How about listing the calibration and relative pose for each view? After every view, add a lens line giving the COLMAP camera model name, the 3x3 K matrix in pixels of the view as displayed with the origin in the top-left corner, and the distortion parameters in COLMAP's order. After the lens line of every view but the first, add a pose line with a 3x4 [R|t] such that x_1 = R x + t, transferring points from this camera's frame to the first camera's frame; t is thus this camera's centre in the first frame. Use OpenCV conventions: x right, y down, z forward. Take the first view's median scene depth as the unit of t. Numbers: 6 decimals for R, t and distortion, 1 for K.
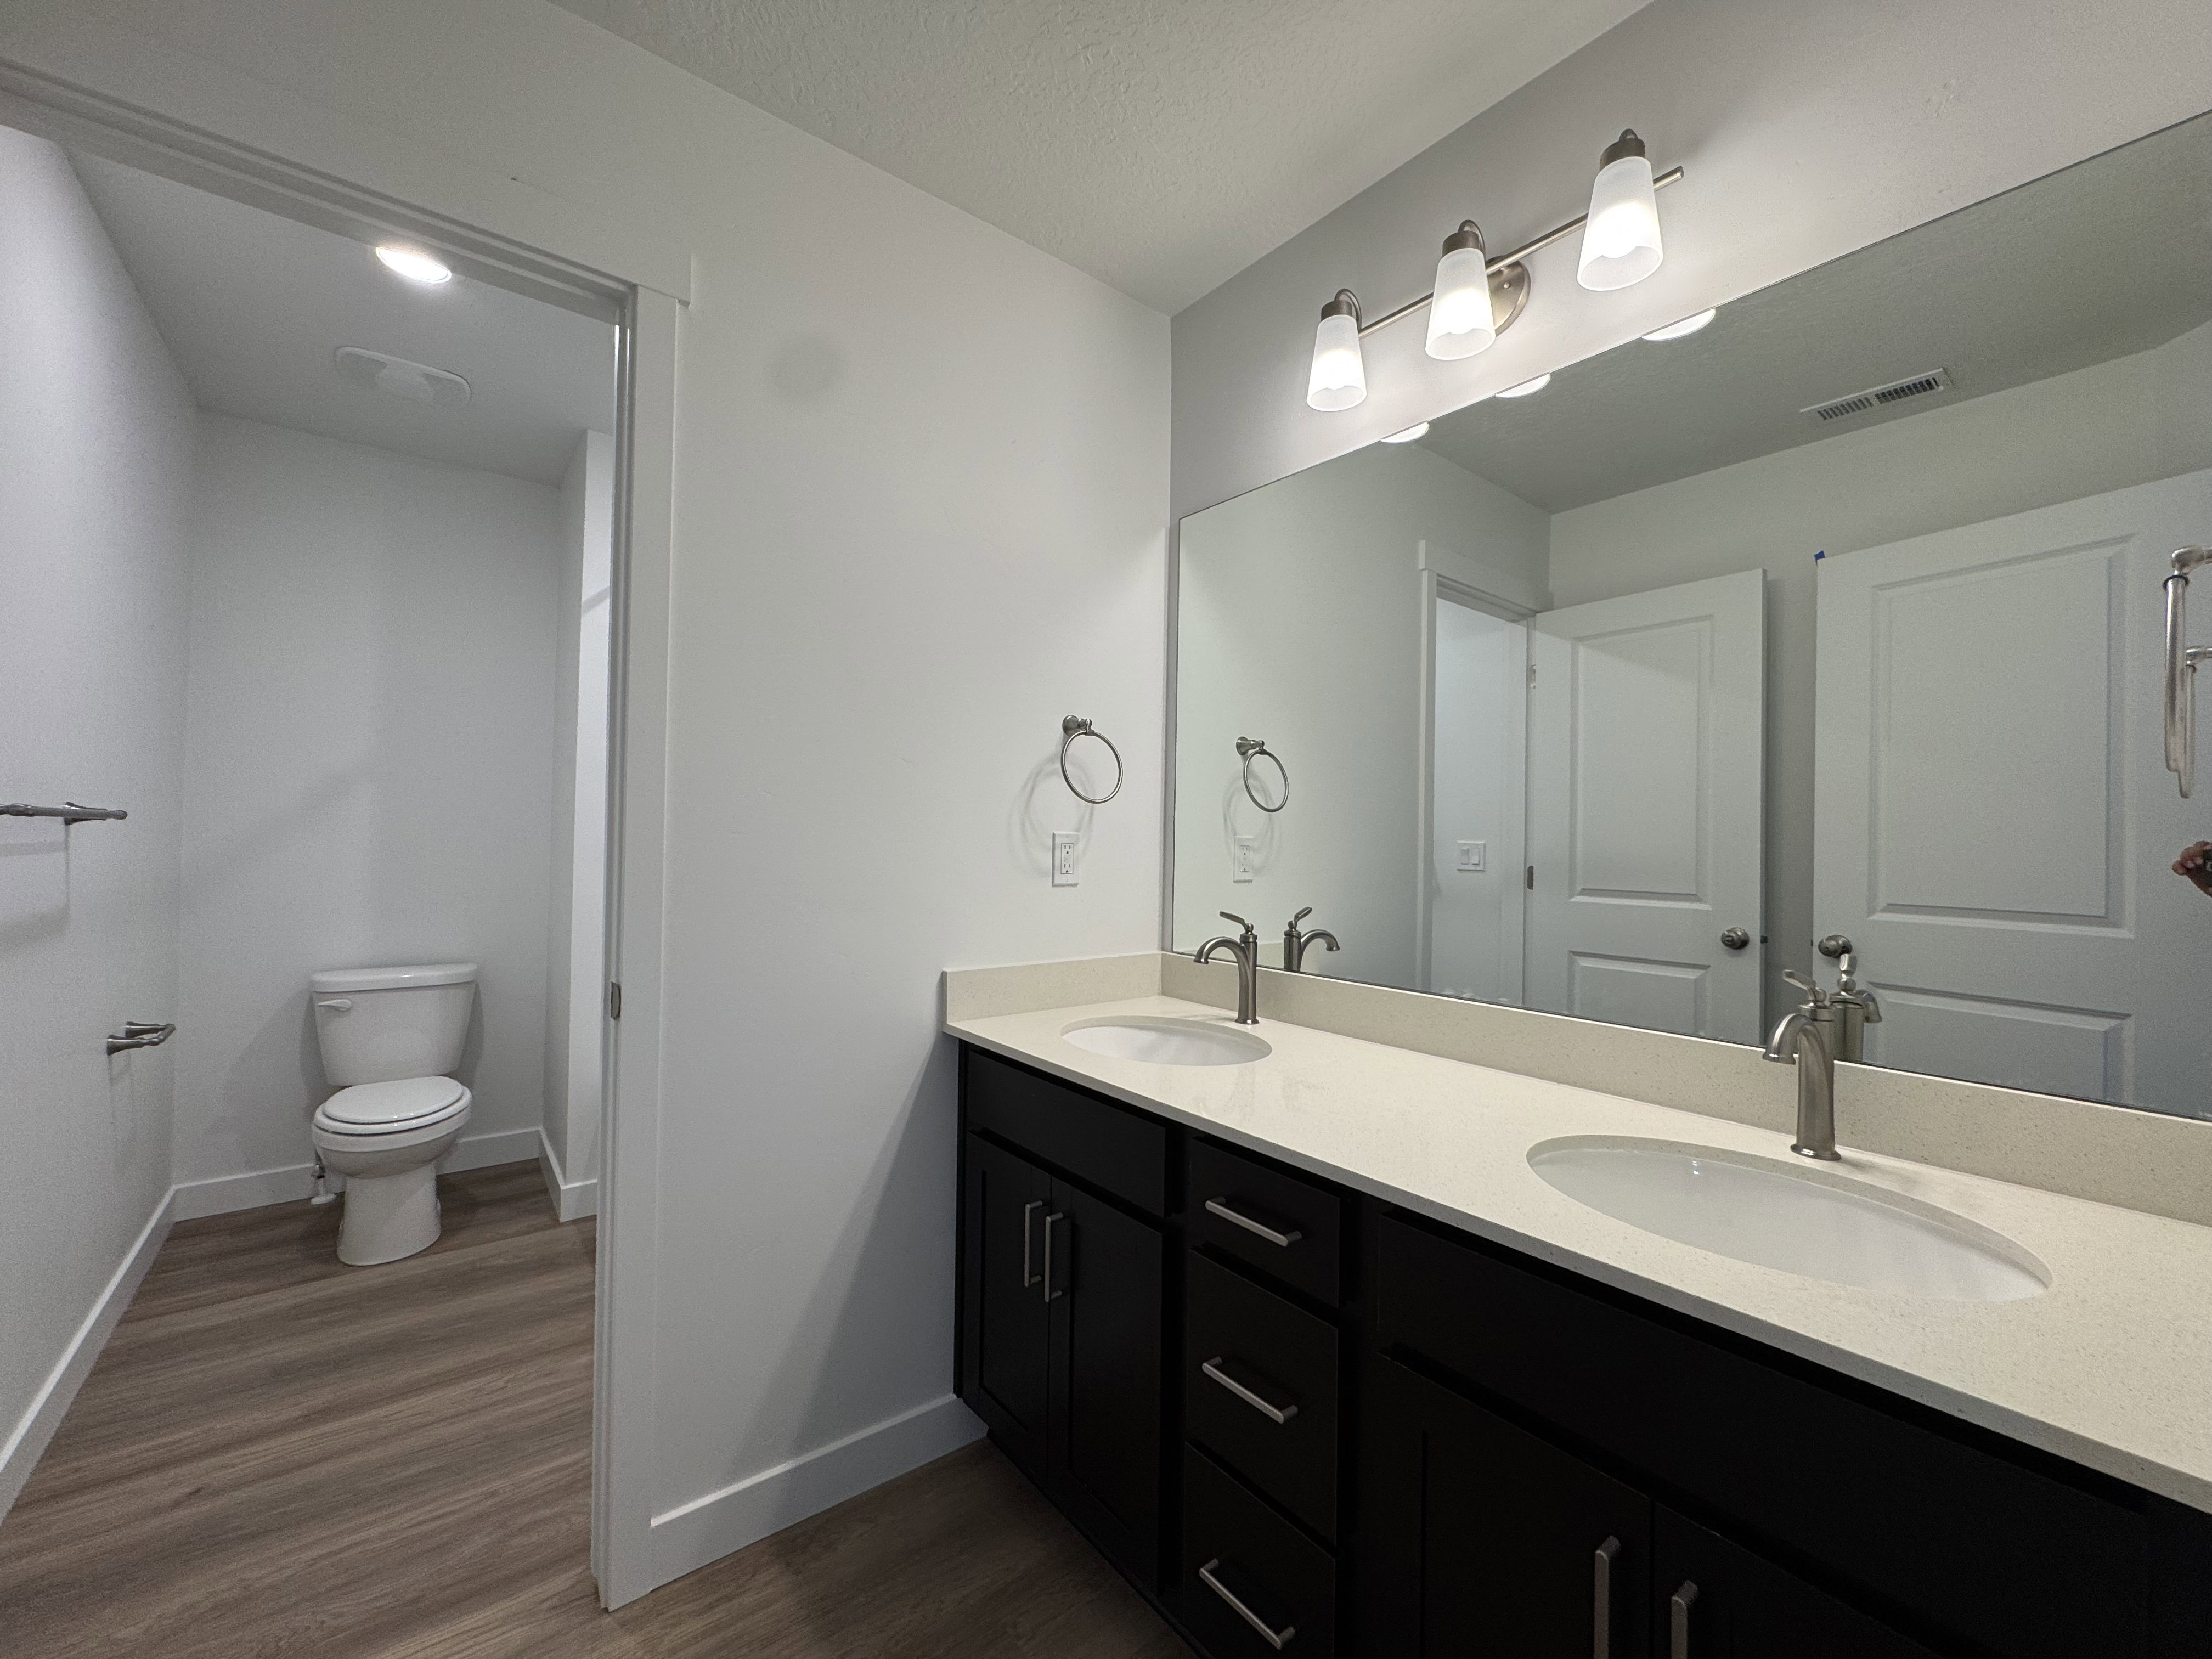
lens RADIAL K [[884.8, 0, 1115.0], [0, 884.8, 835.3], [0, 0, 1]] dist [-0.000978, -0.000669]
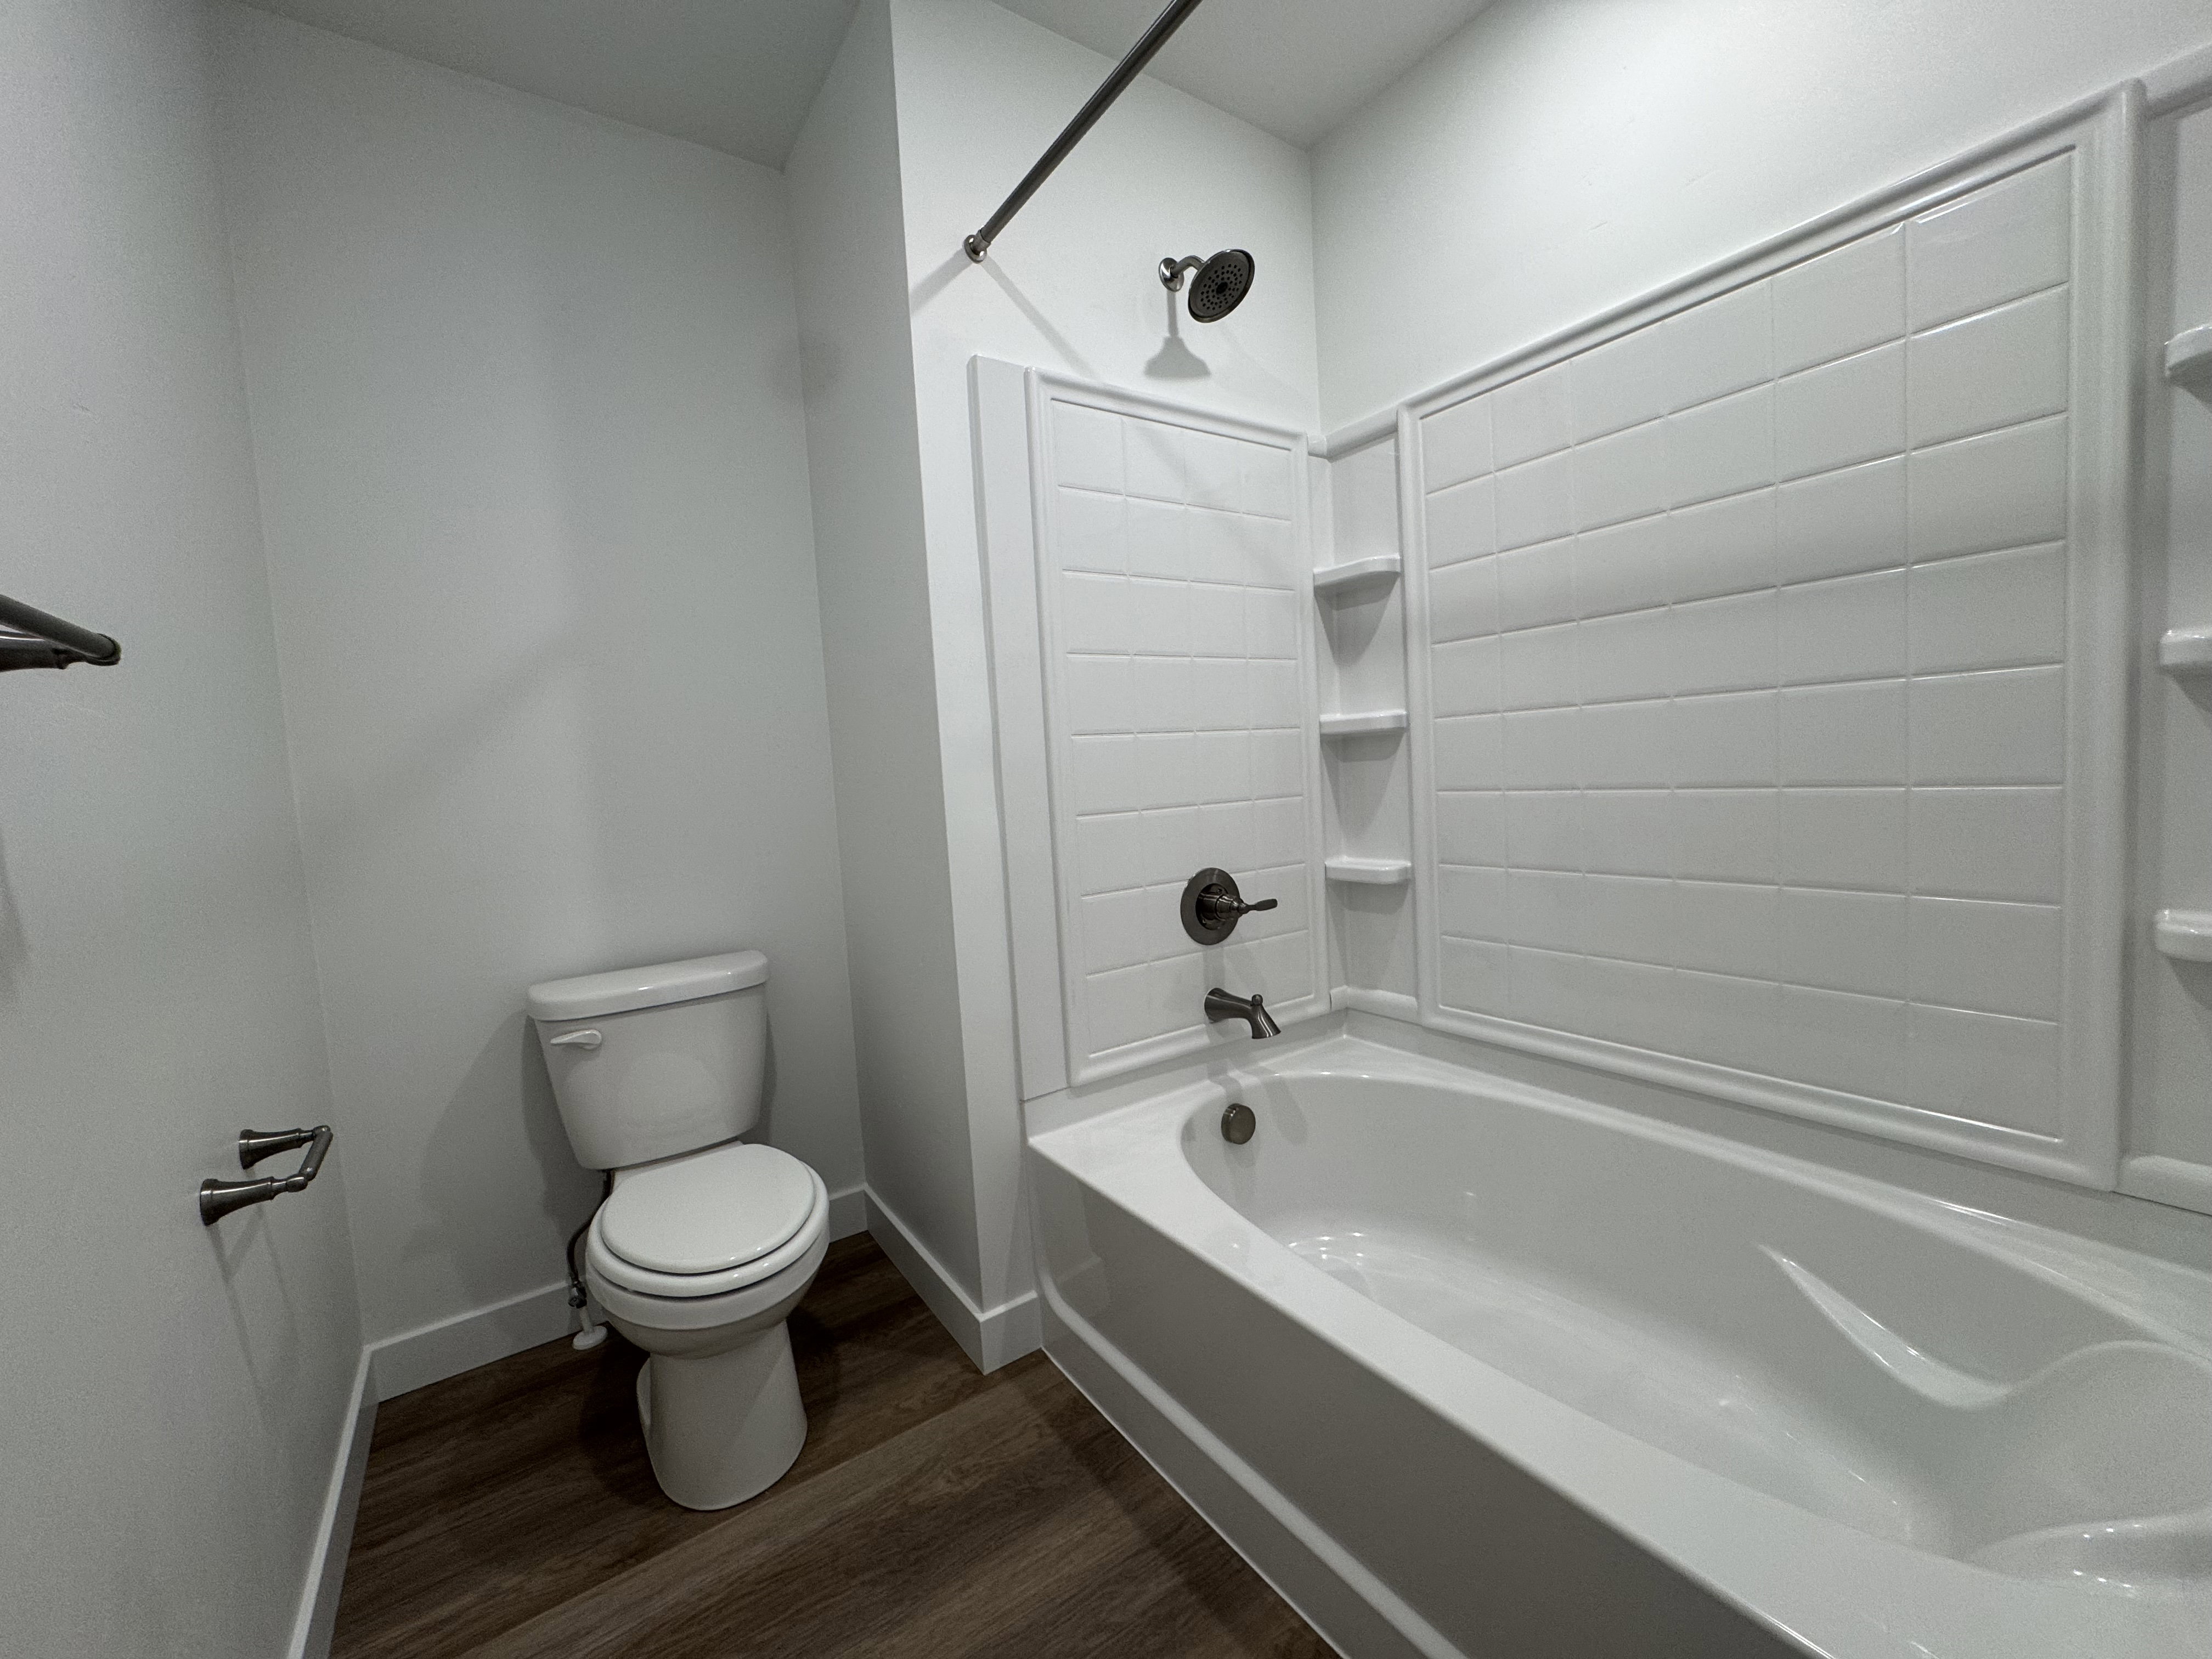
lens RADIAL K [[884.8, 0, 1098.3], [0, 884.8, 830.4], [0, 0, 1]] dist [-0.000978, -0.000669]
pose [[0.993163, -0.080076, -0.084945, -0.494503], [0.086729, 0.993193, 0.077749, 0.039522], [0.078141, -0.084585, 0.993348, 0.472499]]
